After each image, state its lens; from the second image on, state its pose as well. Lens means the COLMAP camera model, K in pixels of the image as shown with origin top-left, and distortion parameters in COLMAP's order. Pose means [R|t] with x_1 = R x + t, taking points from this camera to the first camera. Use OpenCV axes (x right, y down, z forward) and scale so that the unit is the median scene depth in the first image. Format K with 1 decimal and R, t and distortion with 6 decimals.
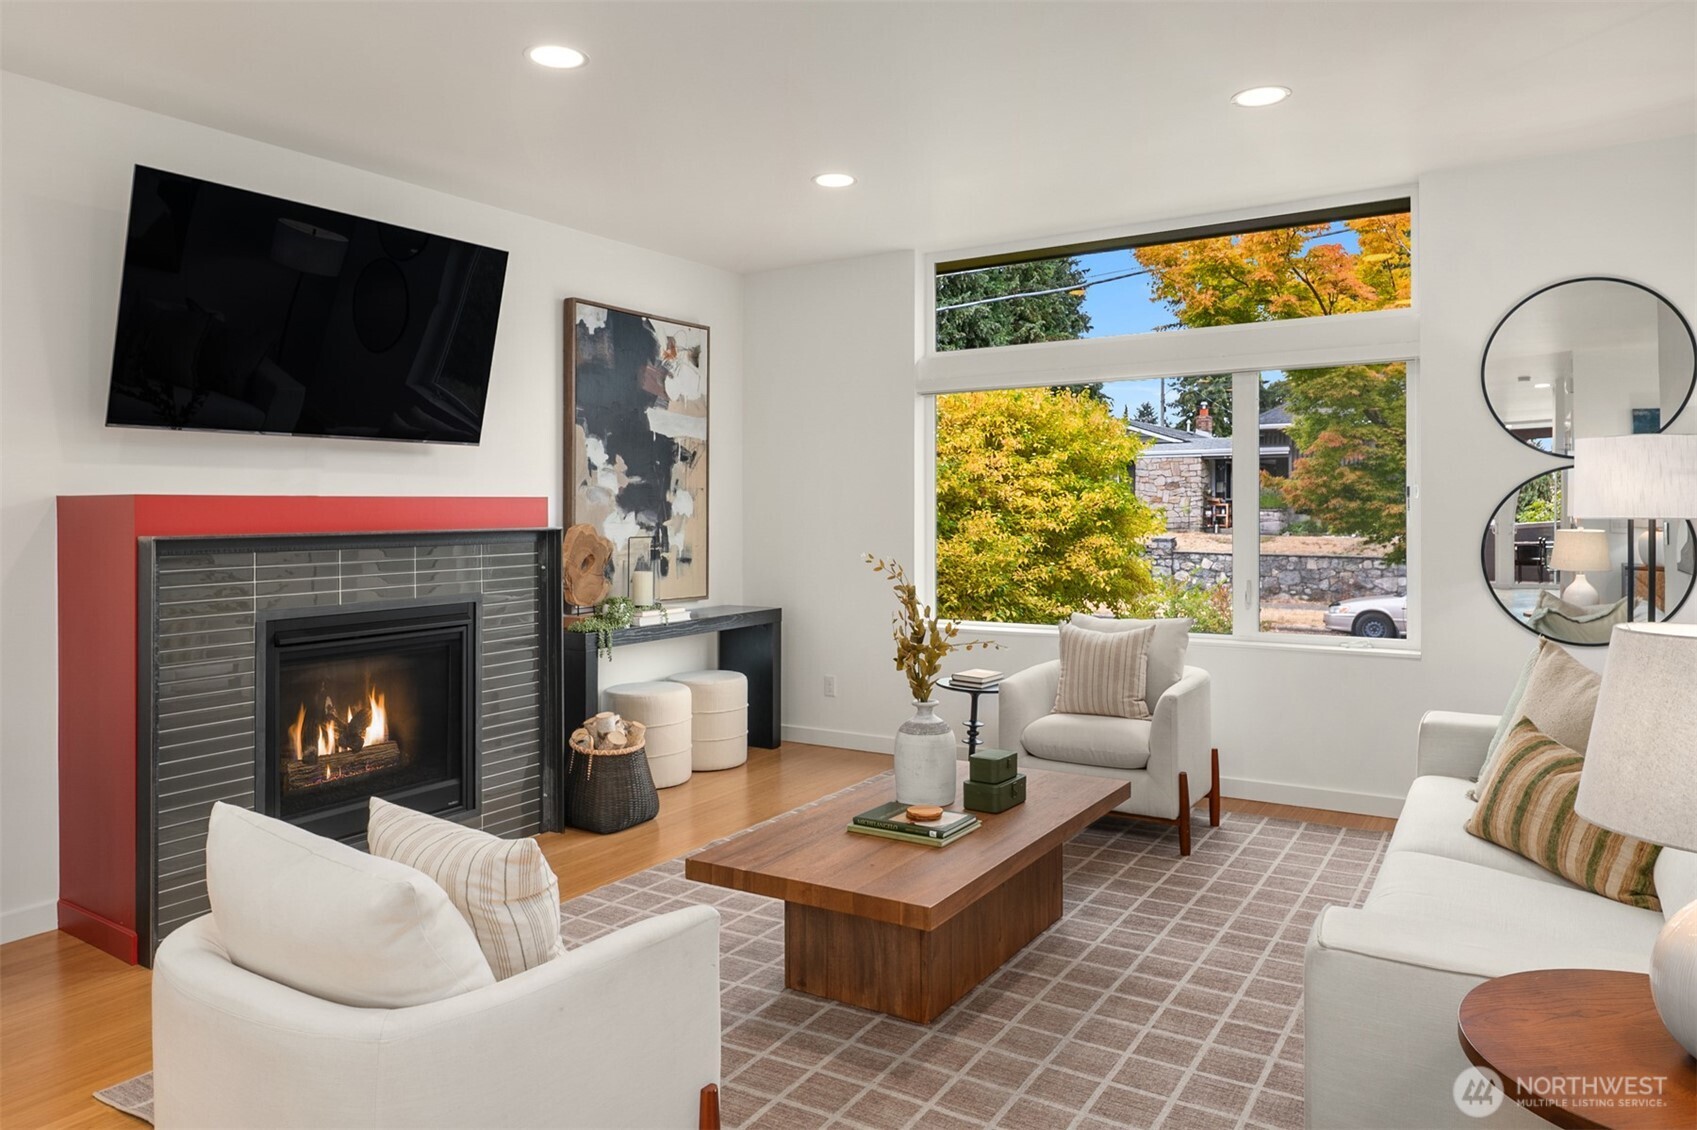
lens RADIAL K [[1127.3, 0, 858.6], [0, 1127.3, 522.1], [0, 0, 1]] dist [-0.005135, -0.003869]
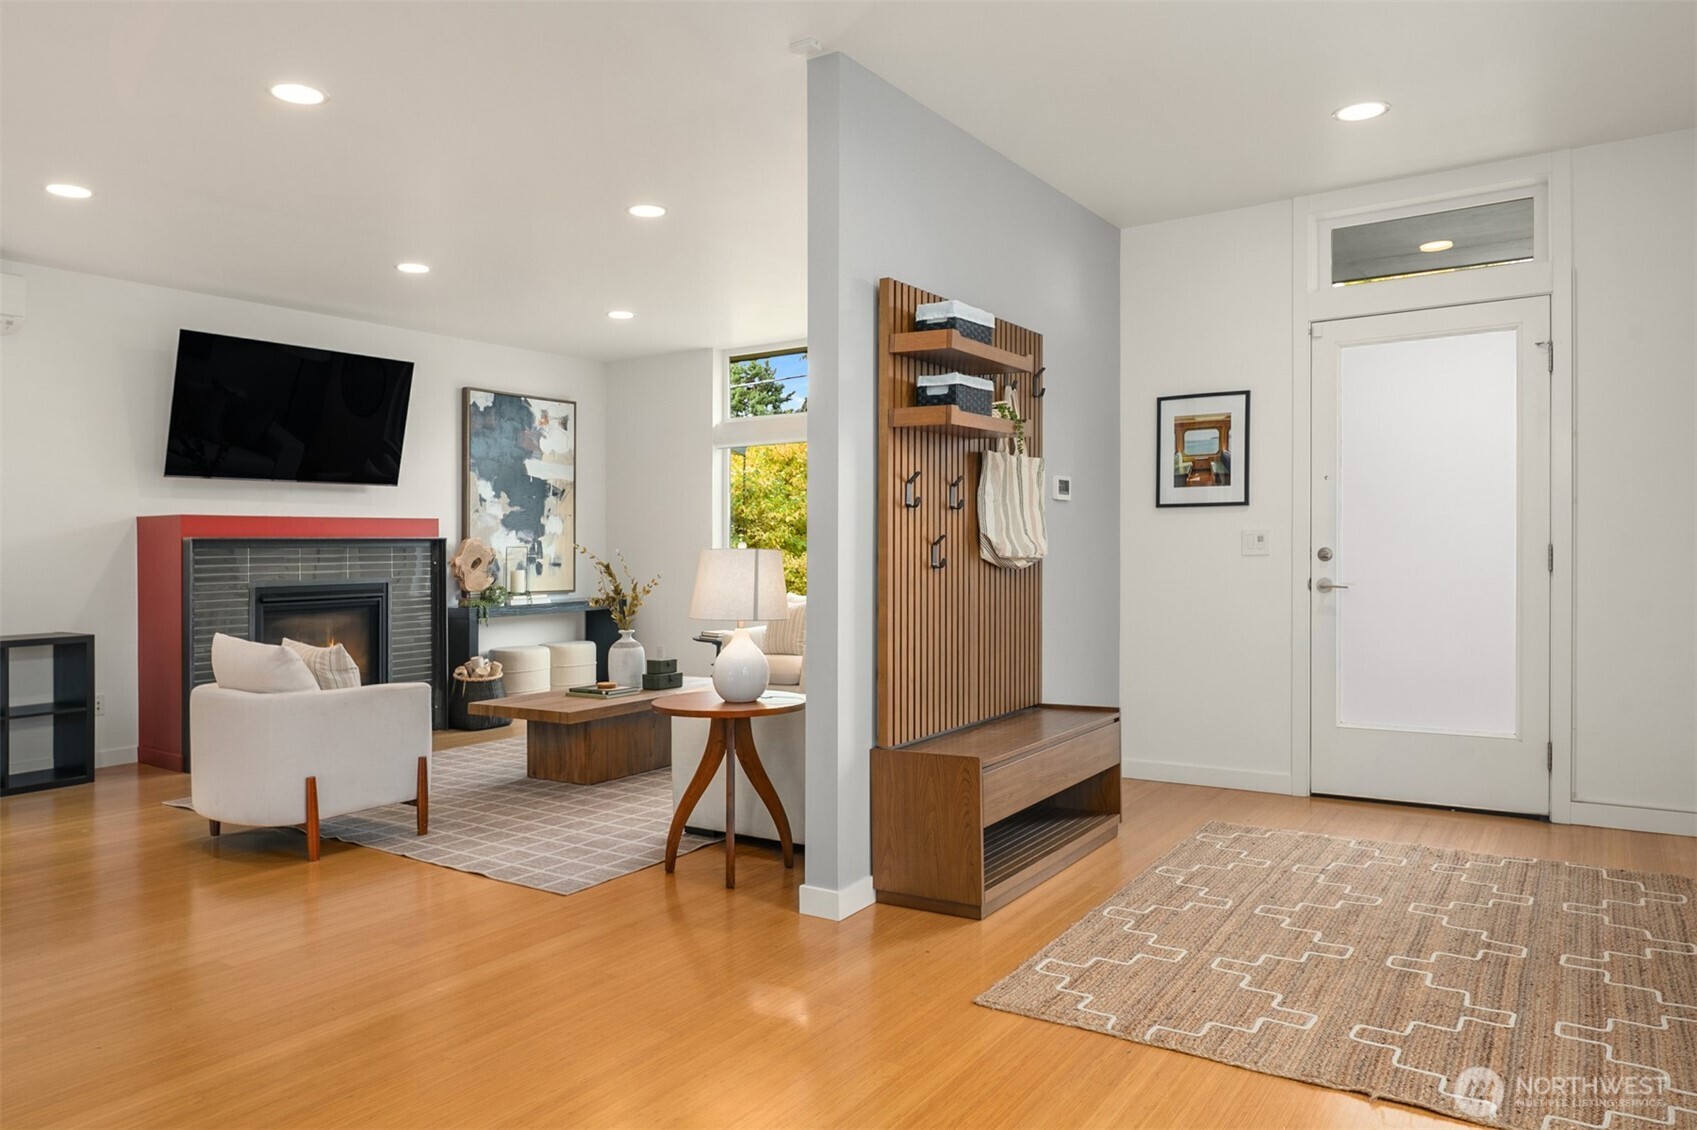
lens RADIAL K [[1130.4, 0, 865.6], [0, 1130.4, 554.5], [0, 0, 1]] dist [-0.003371, 0.000141]
pose [[0.999735, -0.005684, -0.022317, 0.301411], [0.005584, 0.999974, -0.004540, 0.032665], [0.022342, 0.004414, 0.999741, -0.478976]]
